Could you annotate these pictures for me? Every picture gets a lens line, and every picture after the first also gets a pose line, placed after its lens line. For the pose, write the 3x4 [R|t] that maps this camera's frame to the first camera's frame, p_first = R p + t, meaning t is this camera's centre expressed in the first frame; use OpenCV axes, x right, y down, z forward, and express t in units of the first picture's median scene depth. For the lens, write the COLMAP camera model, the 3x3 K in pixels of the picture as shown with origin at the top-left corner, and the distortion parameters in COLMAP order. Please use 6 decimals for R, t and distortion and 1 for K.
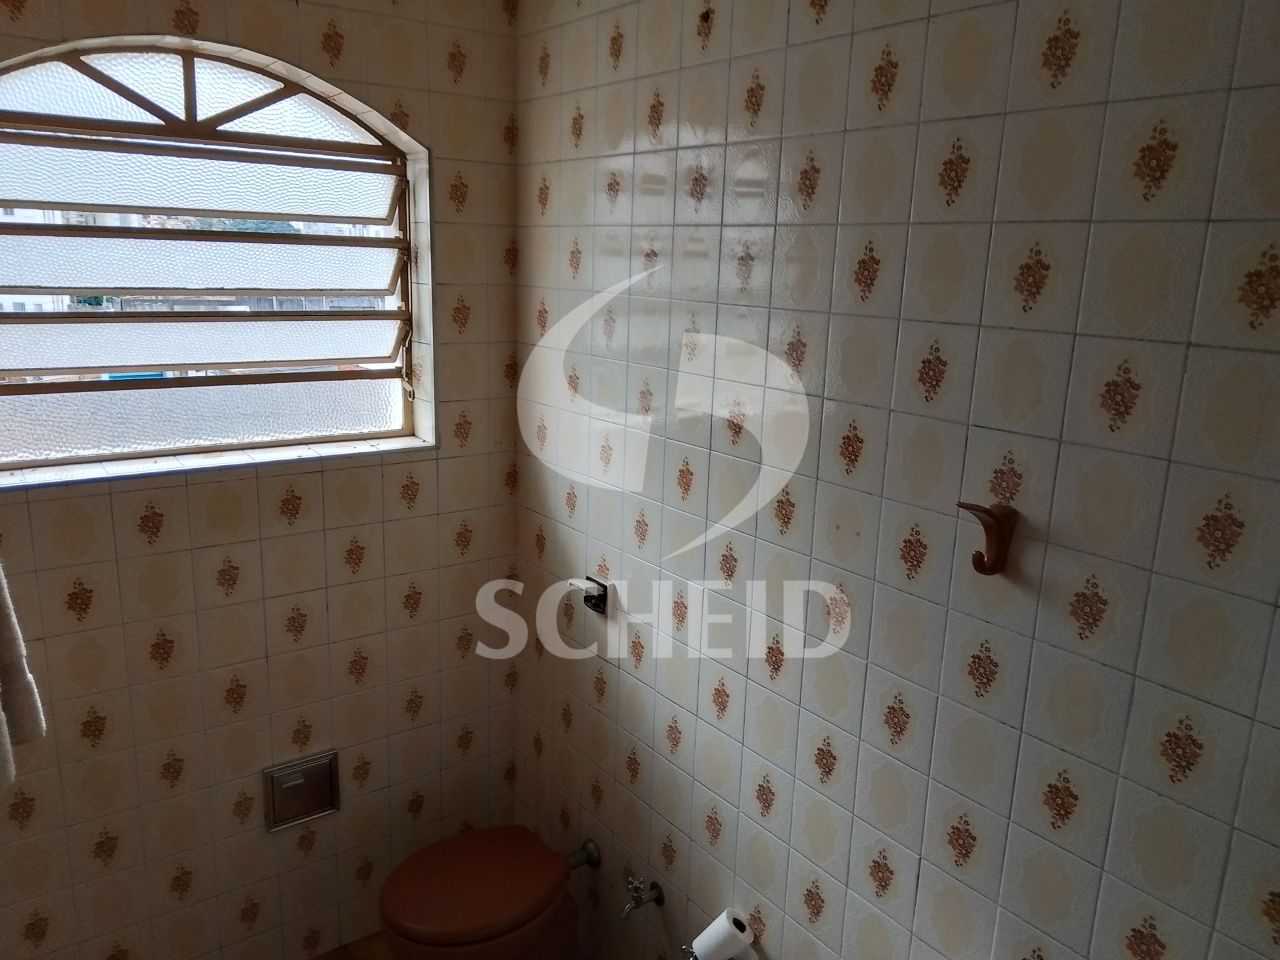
lens RADIAL K [[973.6, 0, 635.1], [0, 973.6, 476.1], [0, 0, 1]] dist [0.048239, -0.043130]
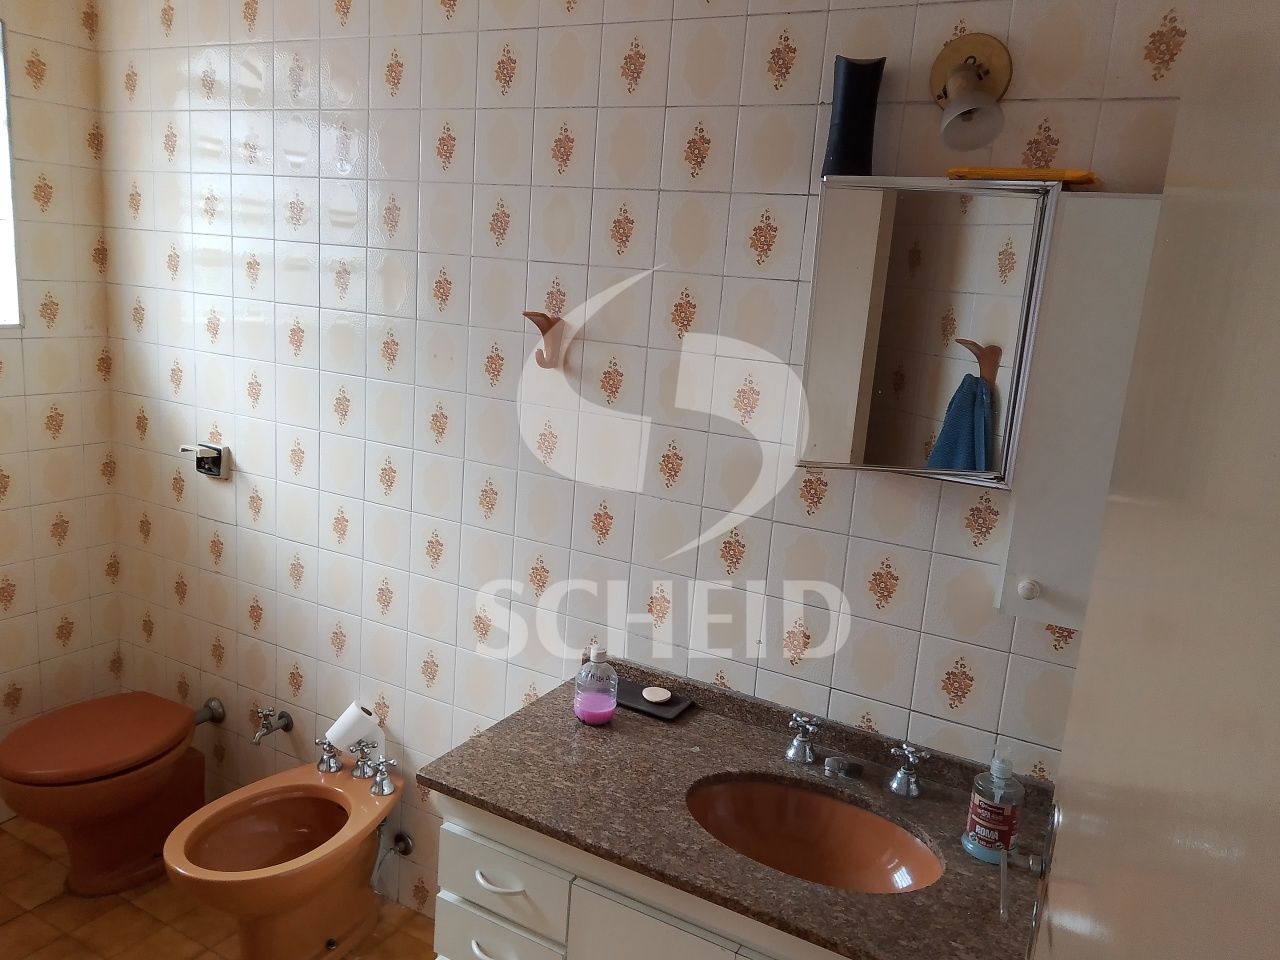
lens RADIAL K [[973.6, 0, 647.3], [0, 973.6, 477.9], [0, 0, 1]] dist [0.048239, -0.043130]
pose [[0.902249, -0.054319, 0.427780, -0.070780], [0.053753, 0.998464, 0.013412, 0.157576], [-0.427851, 0.010893, 0.903784, -0.196469]]
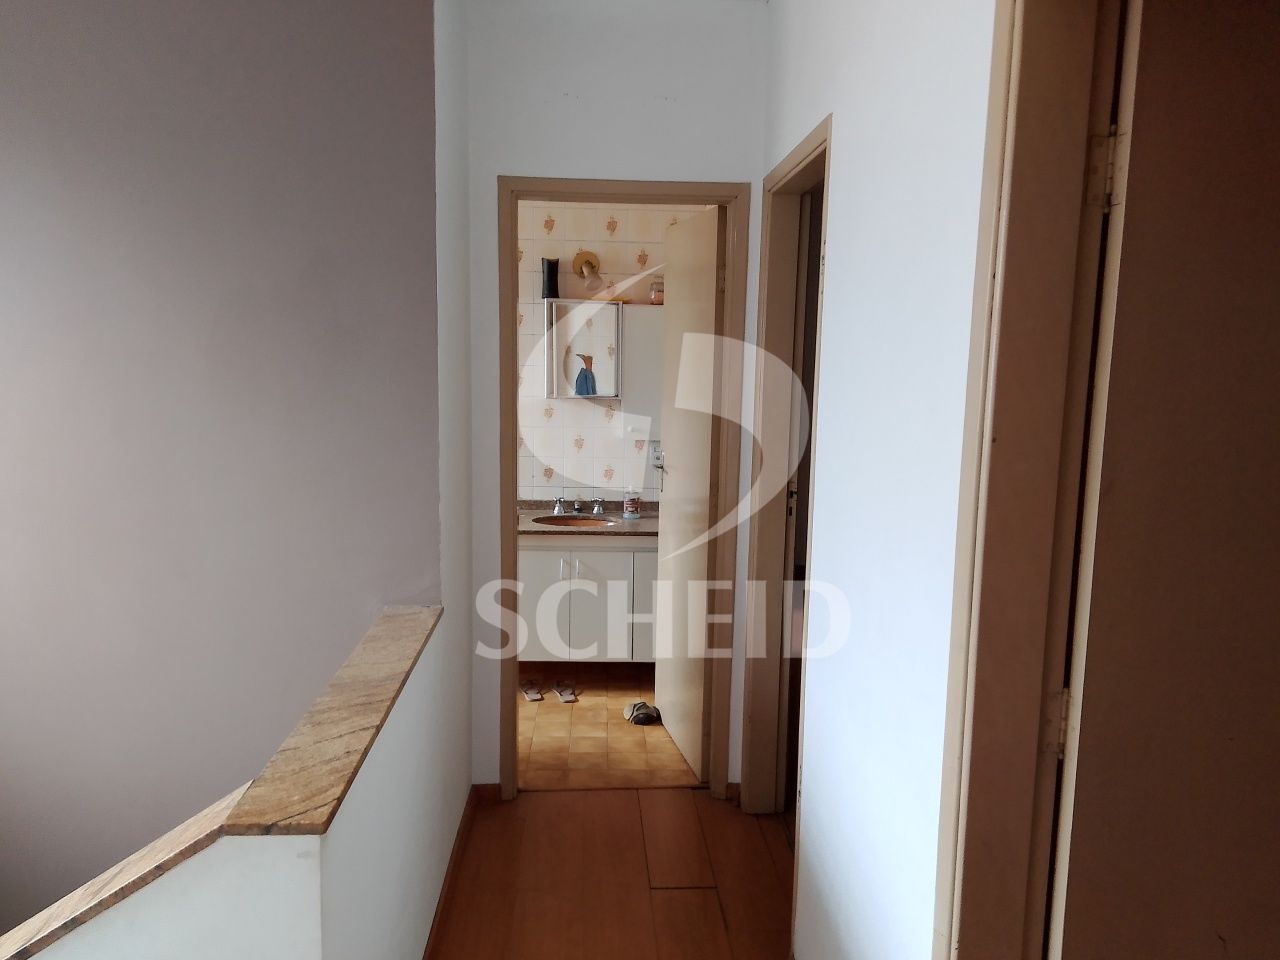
lens RADIAL K [[973.6, 0, 636.3], [0, 973.6, 478.8], [0, 0, 1]] dist [0.048239, -0.043130]
pose [[0.552430, -0.146869, 0.820518, -1.276140], [0.192444, 0.980234, 0.045890, 0.266906], [-0.811040, 0.132553, 0.569775, -0.884549]]
